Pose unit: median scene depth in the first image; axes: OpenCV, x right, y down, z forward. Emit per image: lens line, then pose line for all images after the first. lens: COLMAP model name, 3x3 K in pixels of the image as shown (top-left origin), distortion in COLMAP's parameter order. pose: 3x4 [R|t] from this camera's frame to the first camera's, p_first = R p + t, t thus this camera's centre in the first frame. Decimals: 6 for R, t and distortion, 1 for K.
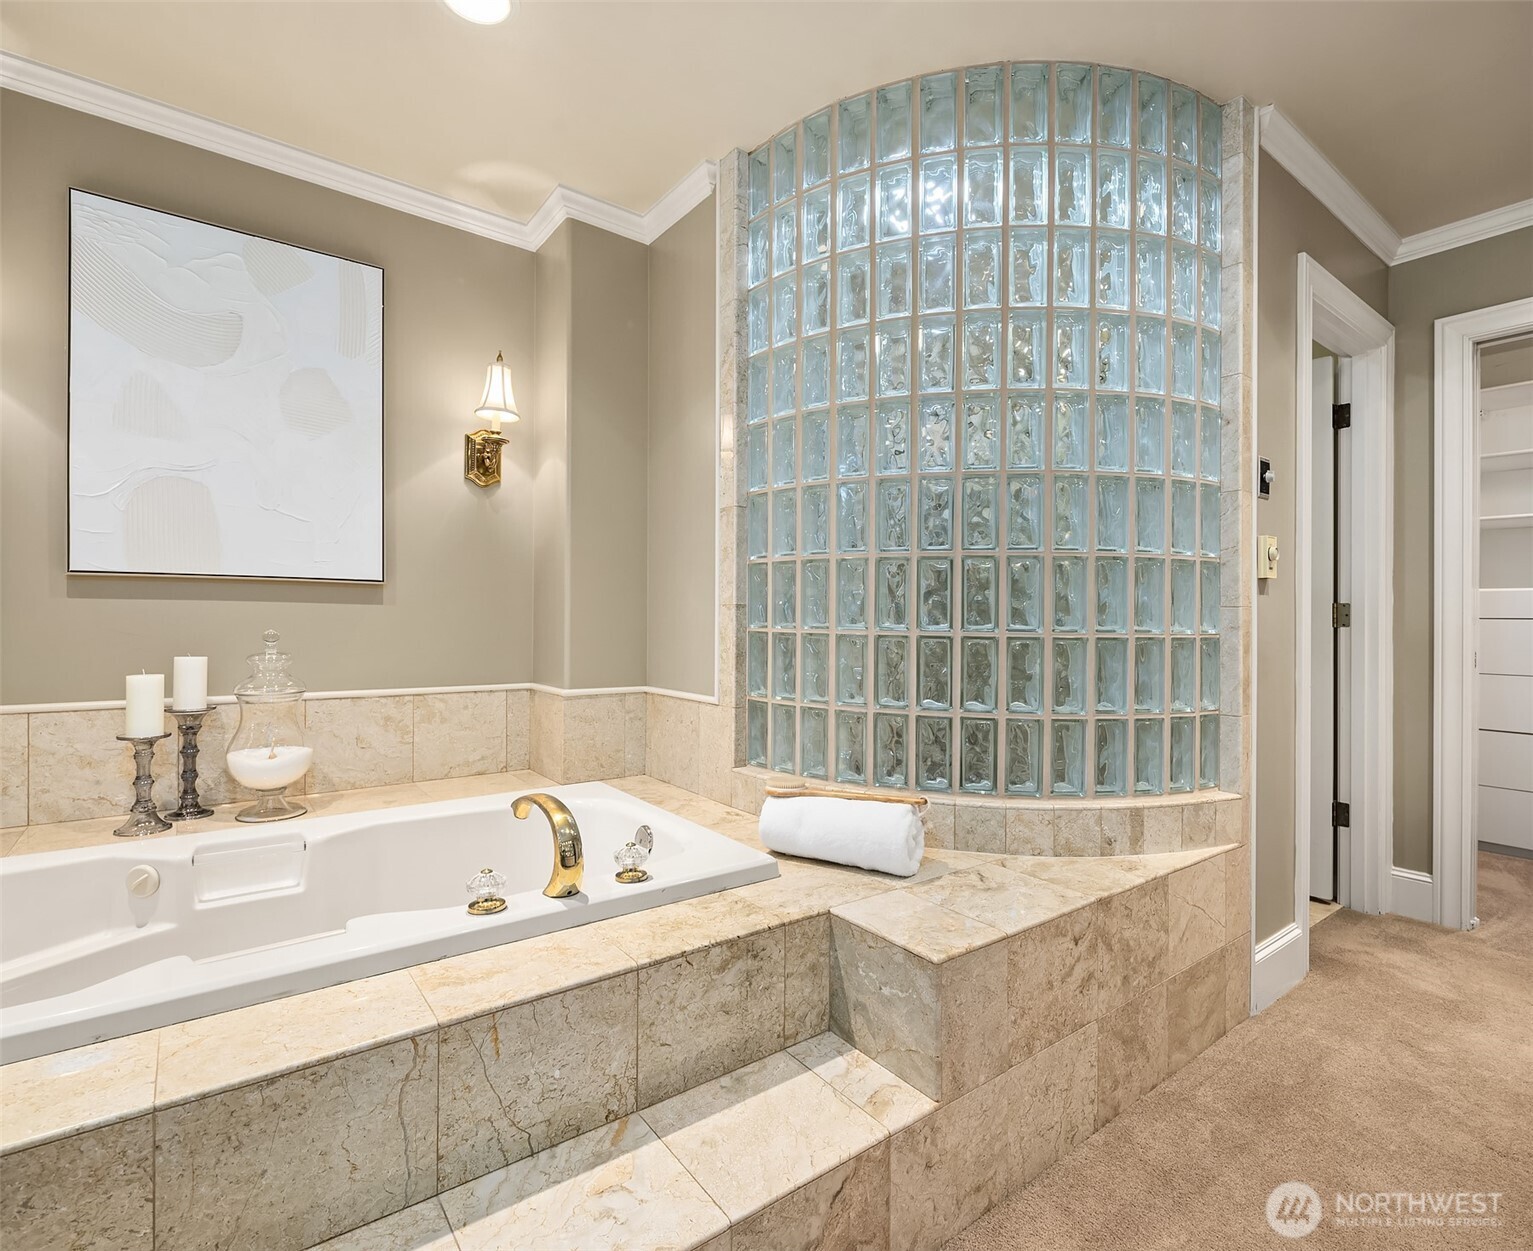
lens RADIAL K [[750.0, 0, 766.5], [0, 750.0, 625.5], [0, 0, 1]] dist [0.004771, -0.007923]
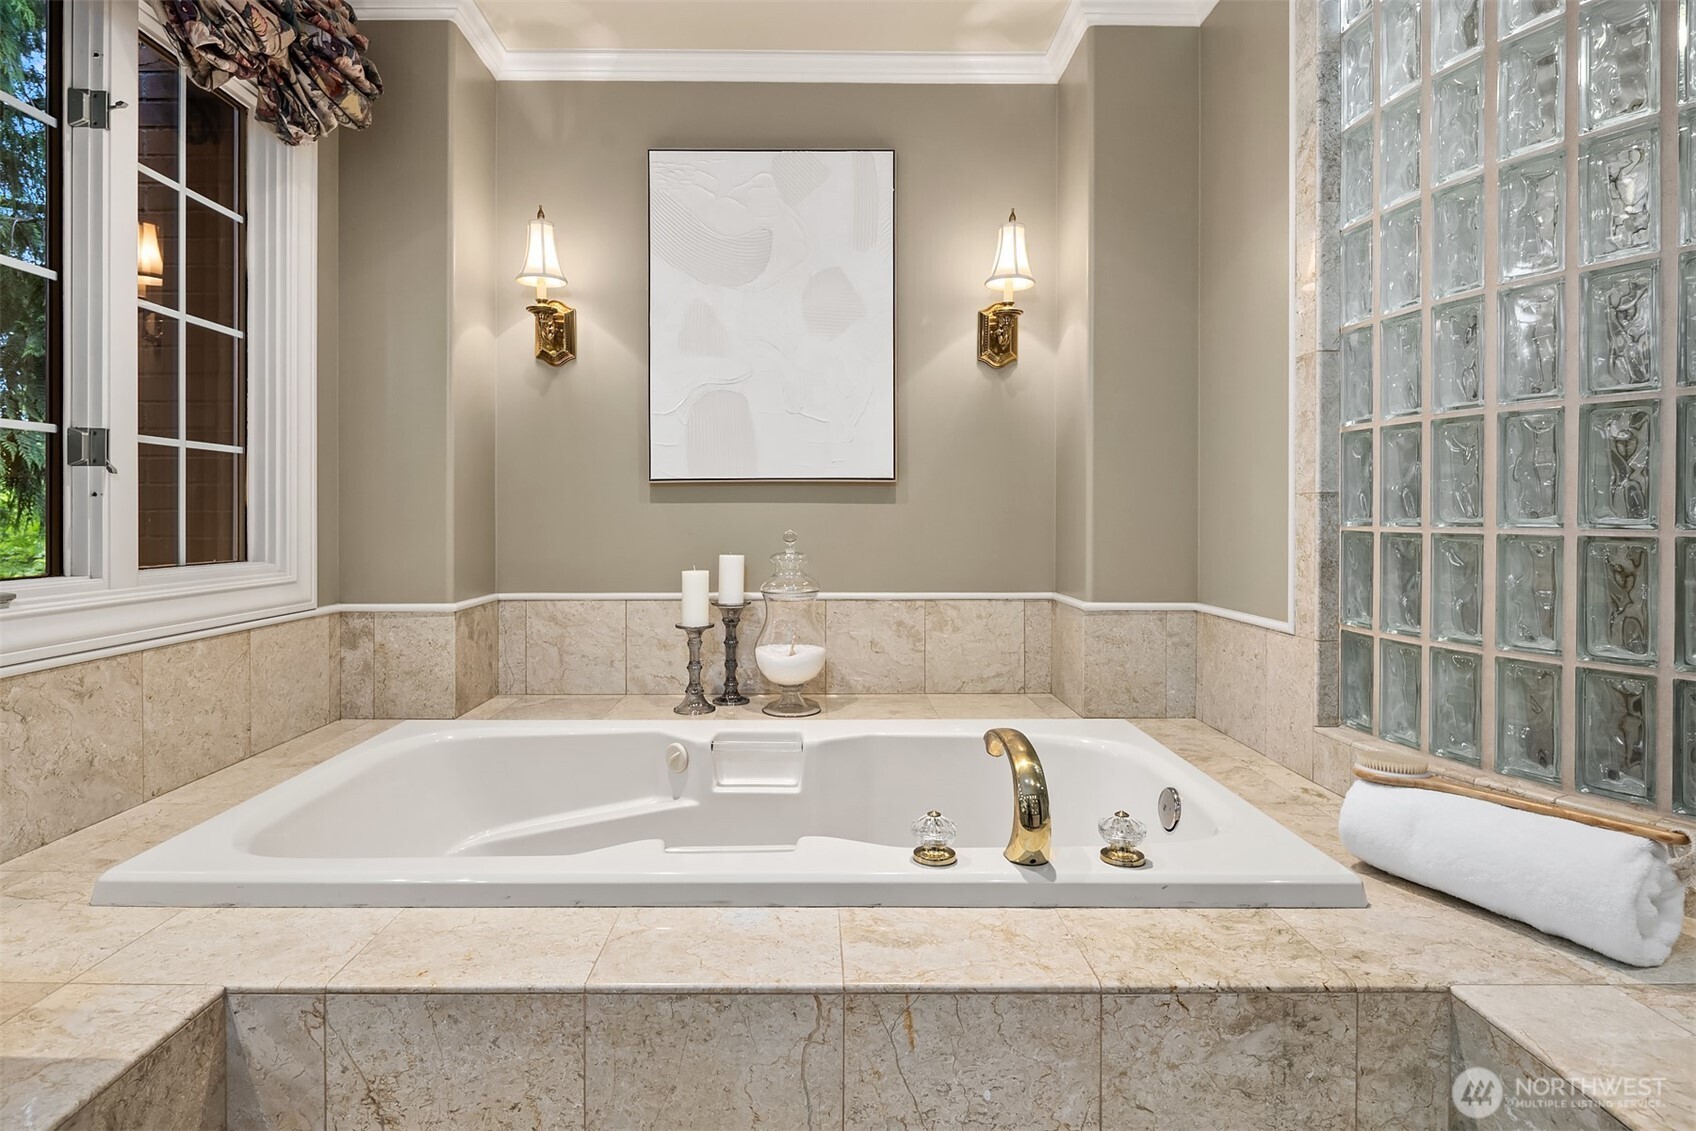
lens RADIAL K [[825.4, 0, 842.6], [0, 825.4, 532.8], [0, 0, 1]] dist [0.001133, -0.004586]
pose [[0.801633, -0.000286, -0.597816, 0.072049], [0.004601, 0.999973, 0.005691, 0.003468], [0.597799, -0.007313, 0.801613, 0.141041]]
